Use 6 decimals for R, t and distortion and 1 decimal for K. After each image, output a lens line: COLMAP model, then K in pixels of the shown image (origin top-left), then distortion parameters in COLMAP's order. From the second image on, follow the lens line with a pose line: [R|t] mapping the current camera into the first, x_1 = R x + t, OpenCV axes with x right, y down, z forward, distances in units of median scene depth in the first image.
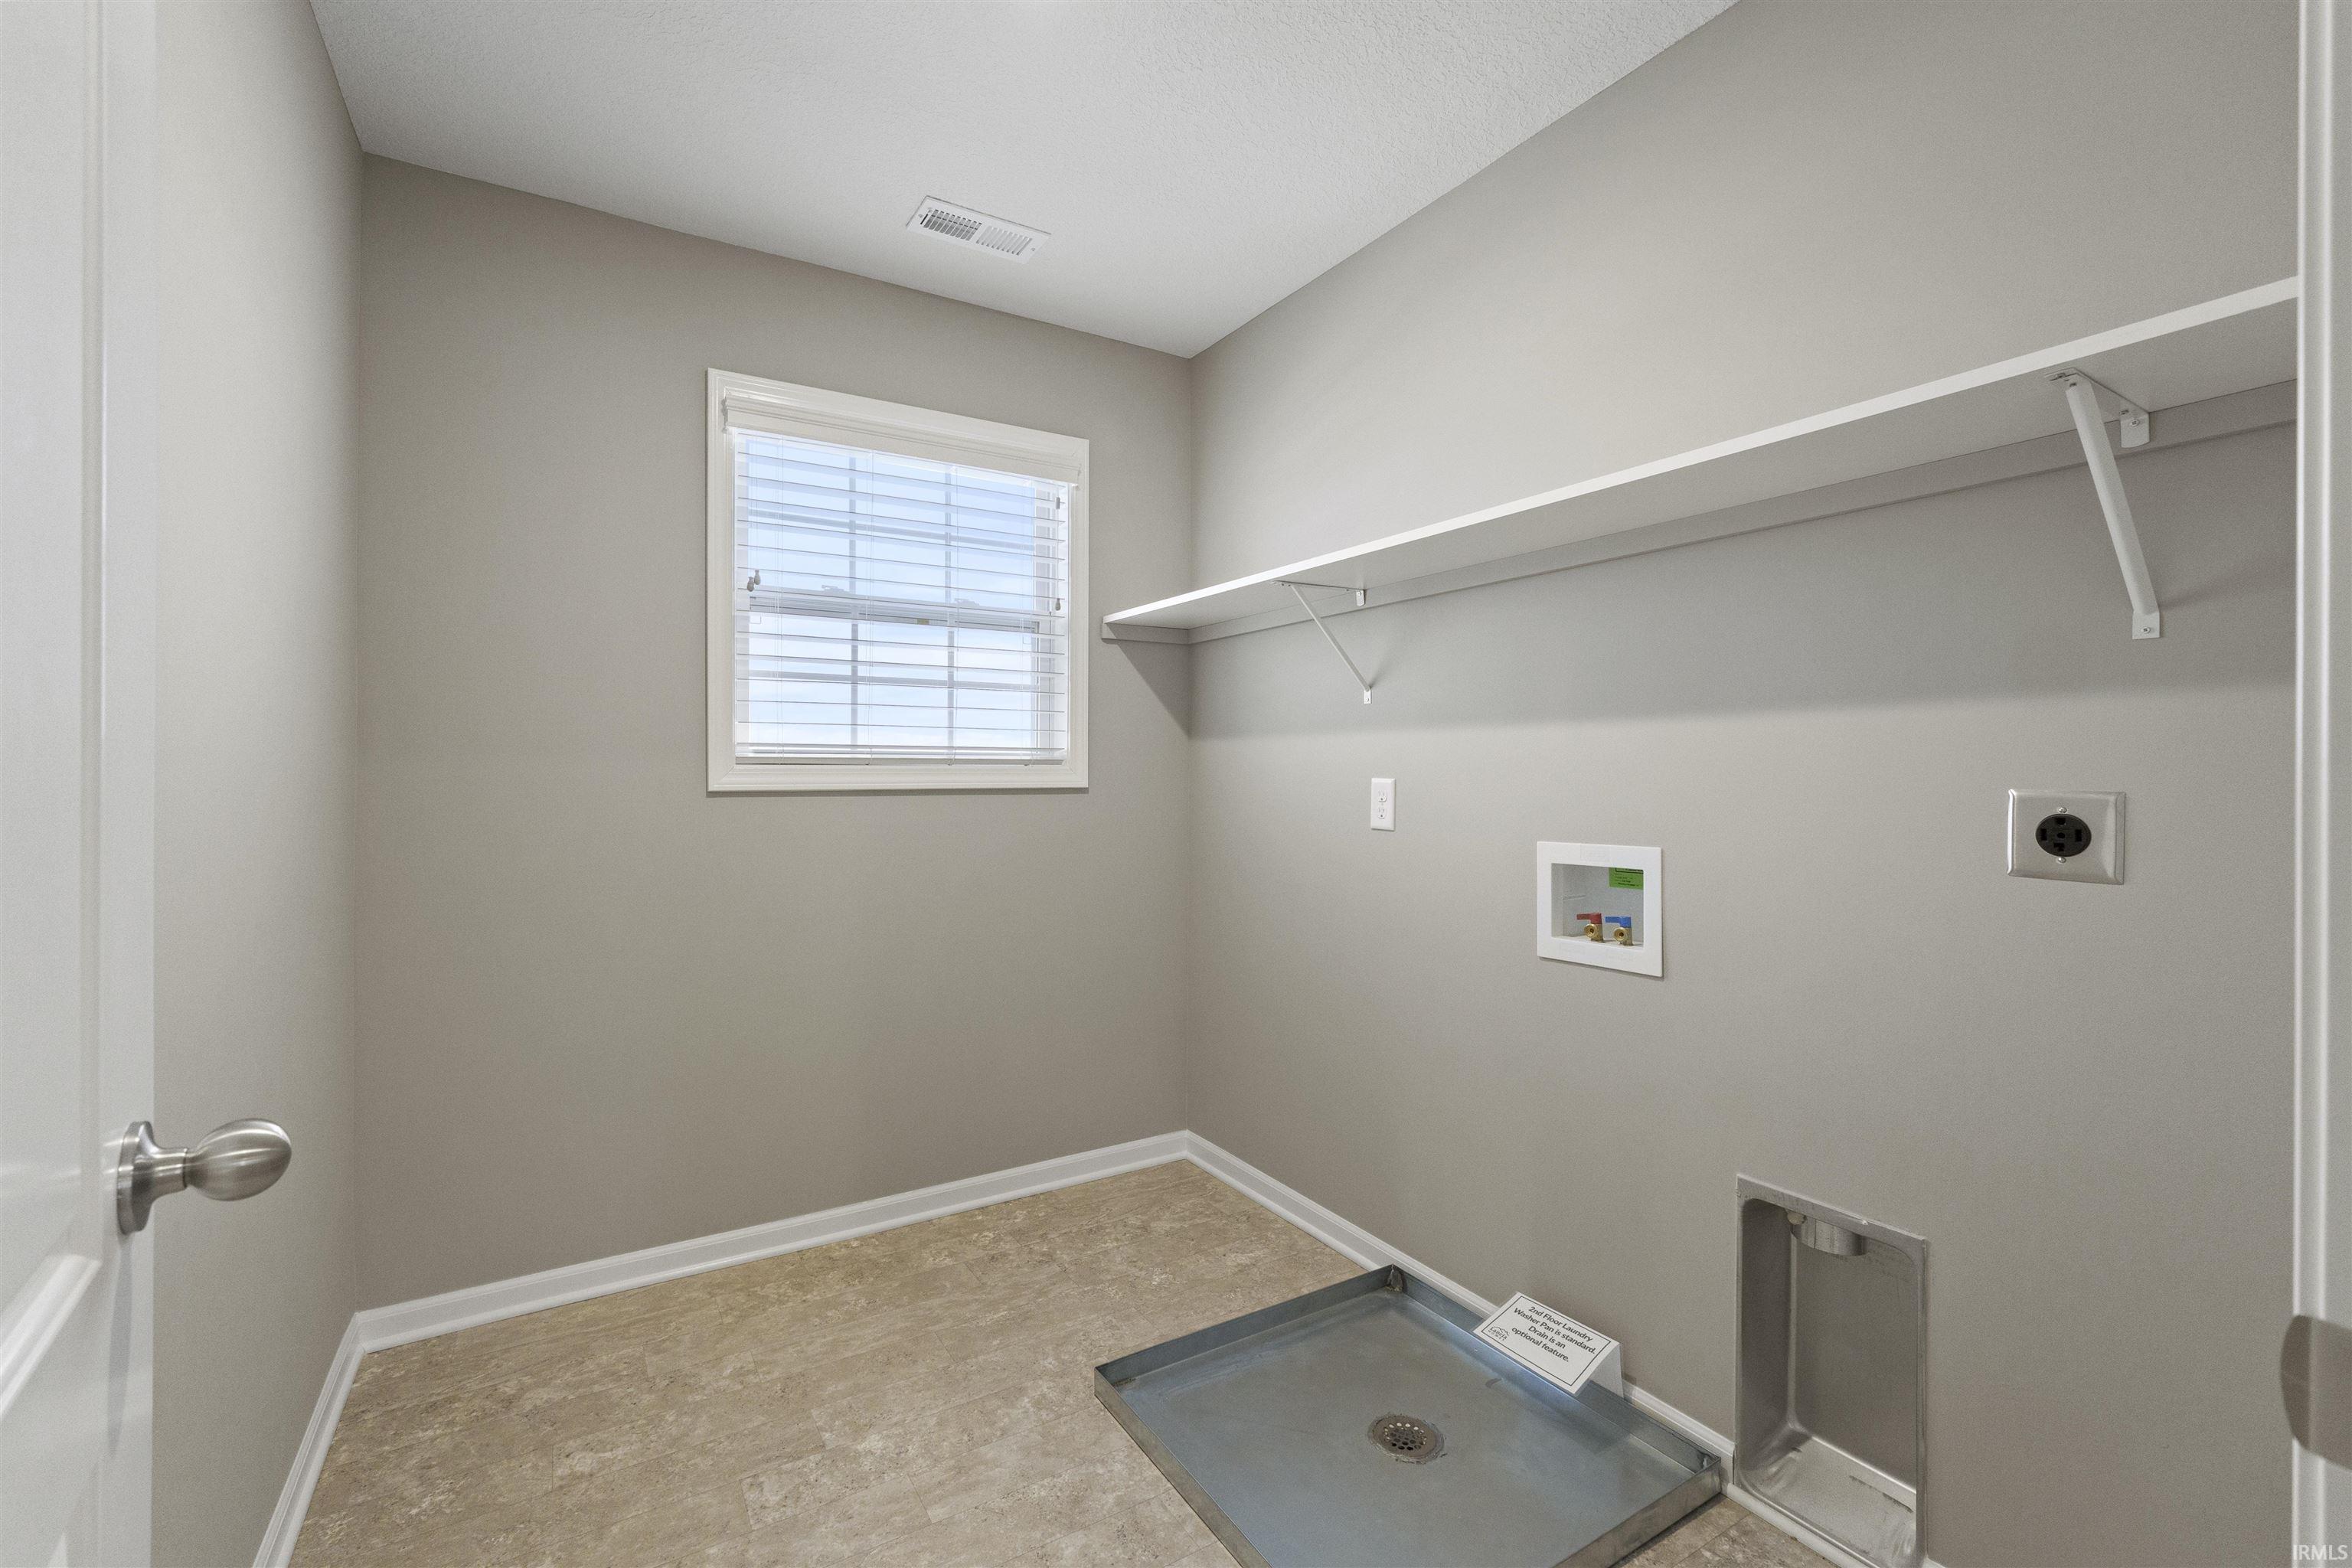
lens RADIAL K [[994.4, 0, 1180.8], [0, 994.4, 758.8], [0, 0, 1]] dist [0.014555, 0.000431]
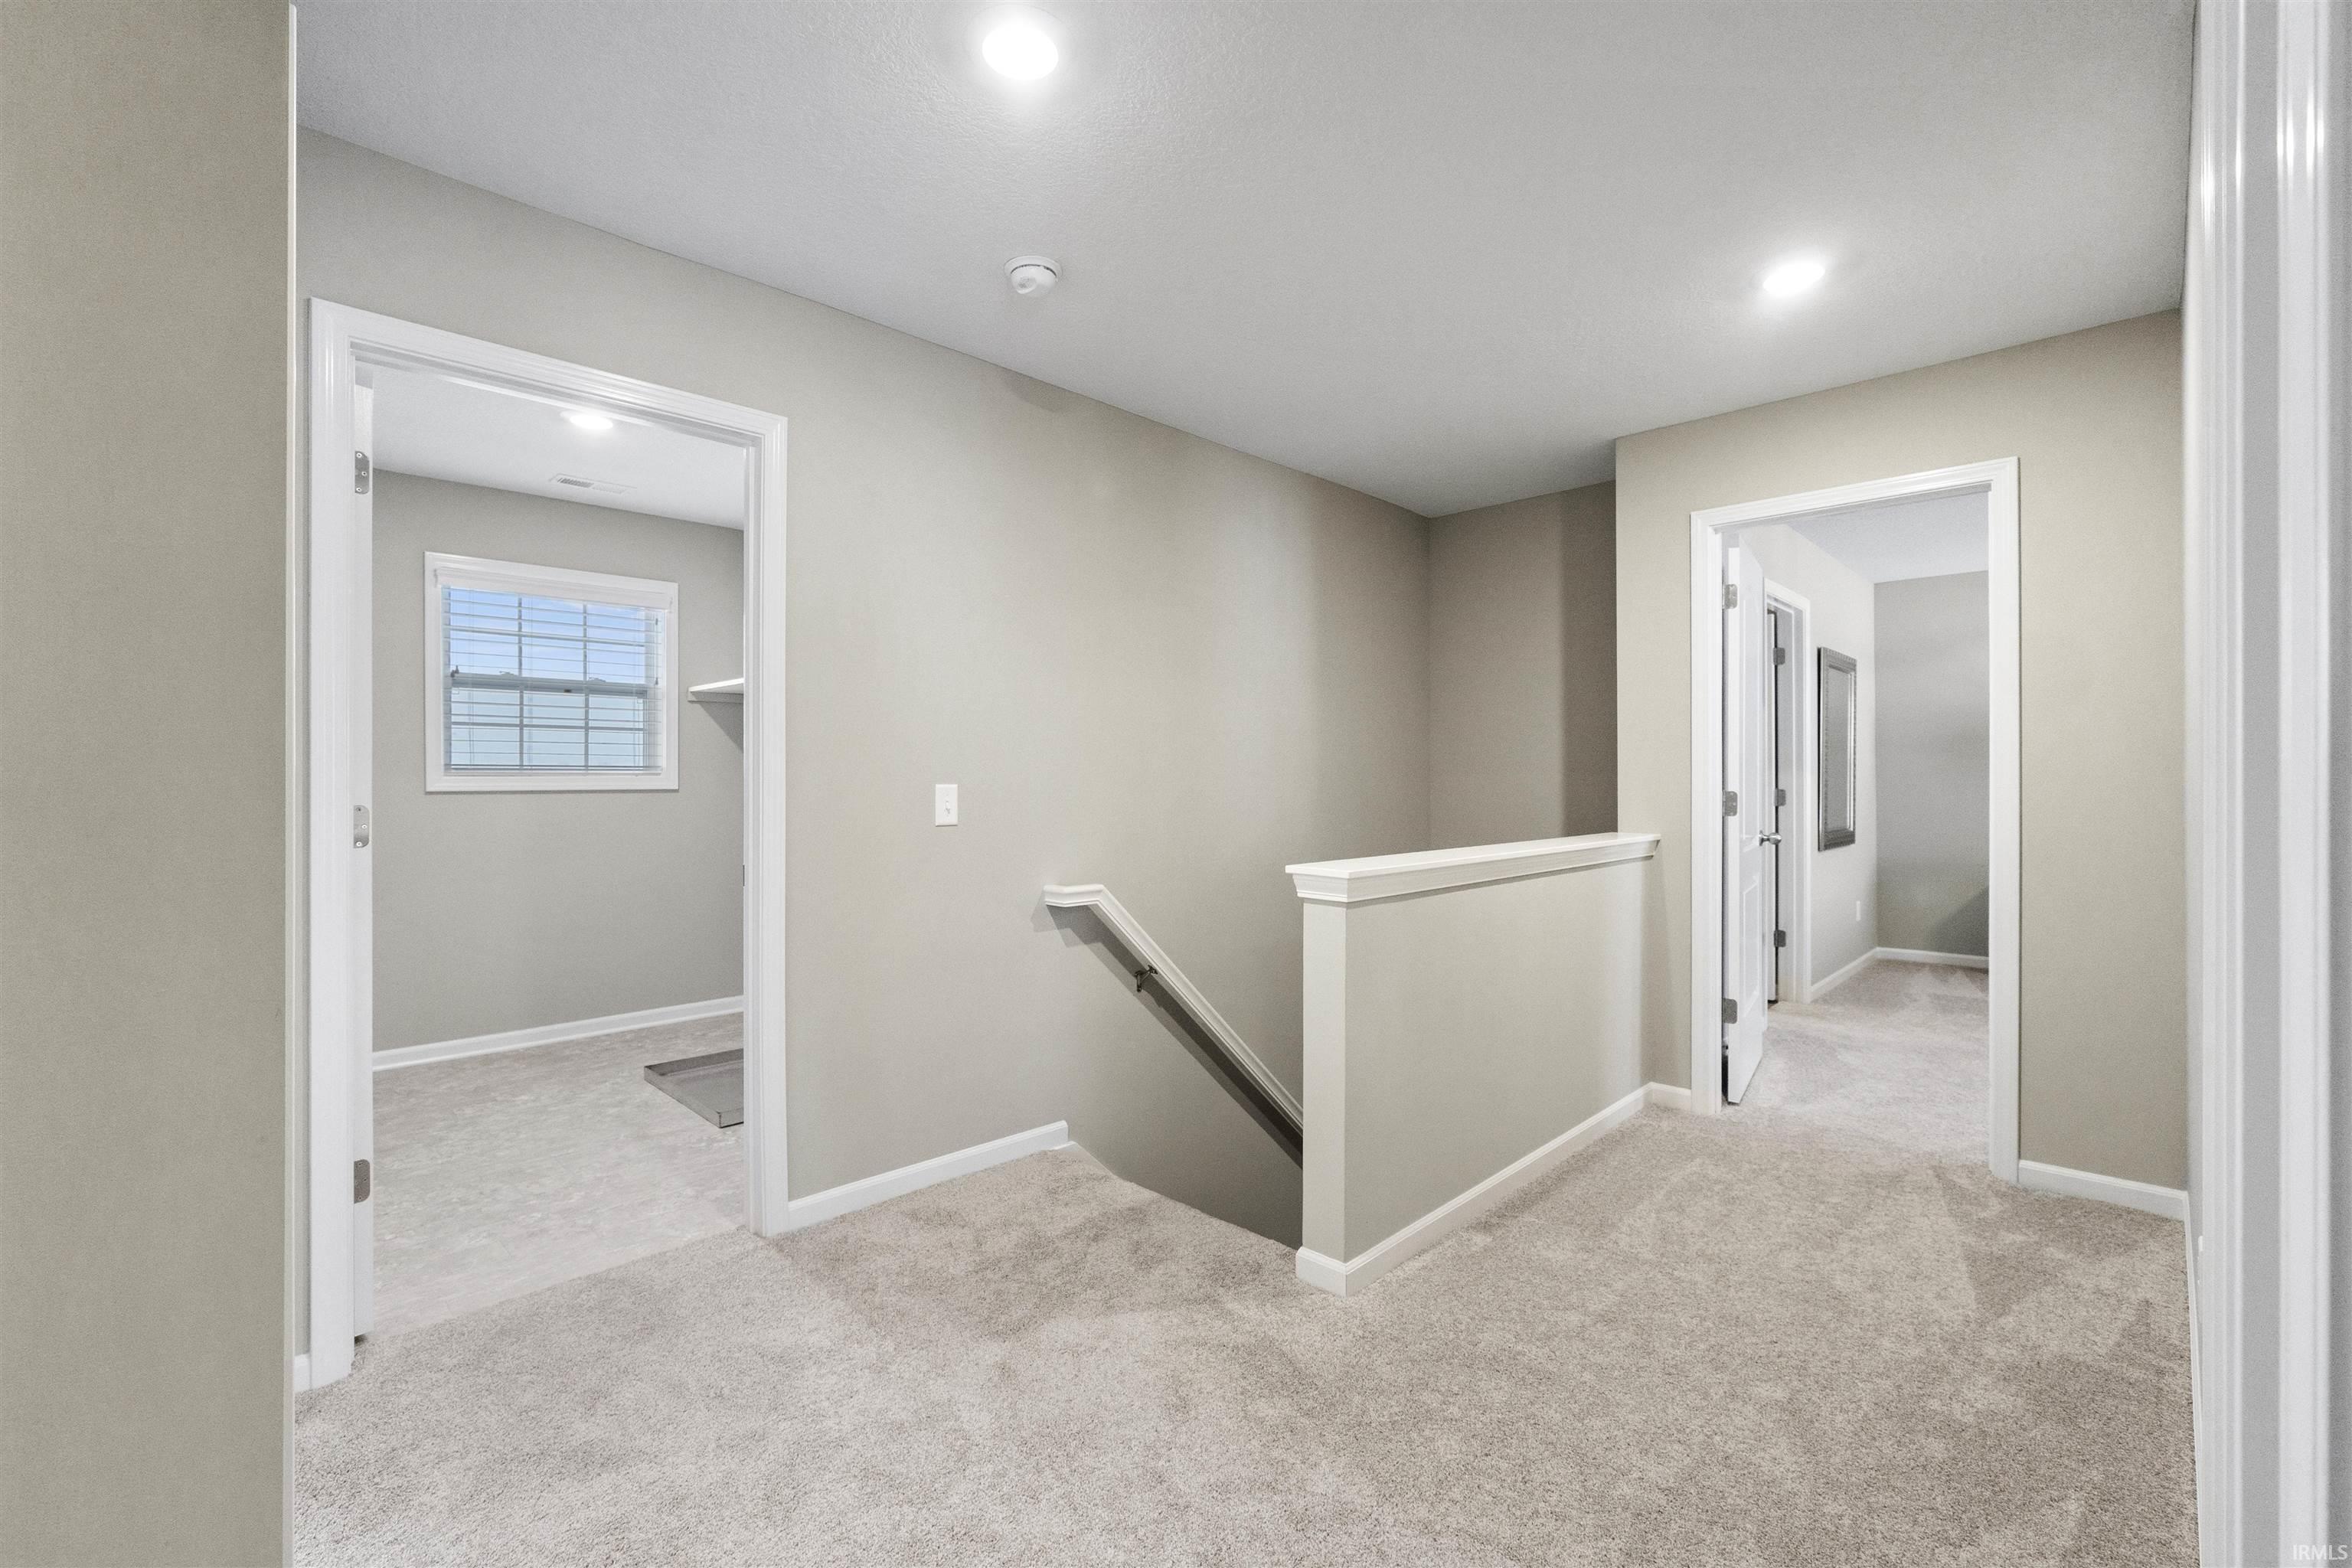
lens RADIAL K [[980.3, 0, 1168.2], [0, 980.3, 786.4], [0, 0, 1]] dist [-0.000478, 0.000358]
pose [[0.977247, -0.008122, 0.211948, 0.403864], [0.007865, 0.999967, 0.002055, 0.030760], [-0.211958, -0.000341, 0.977279, -0.890296]]
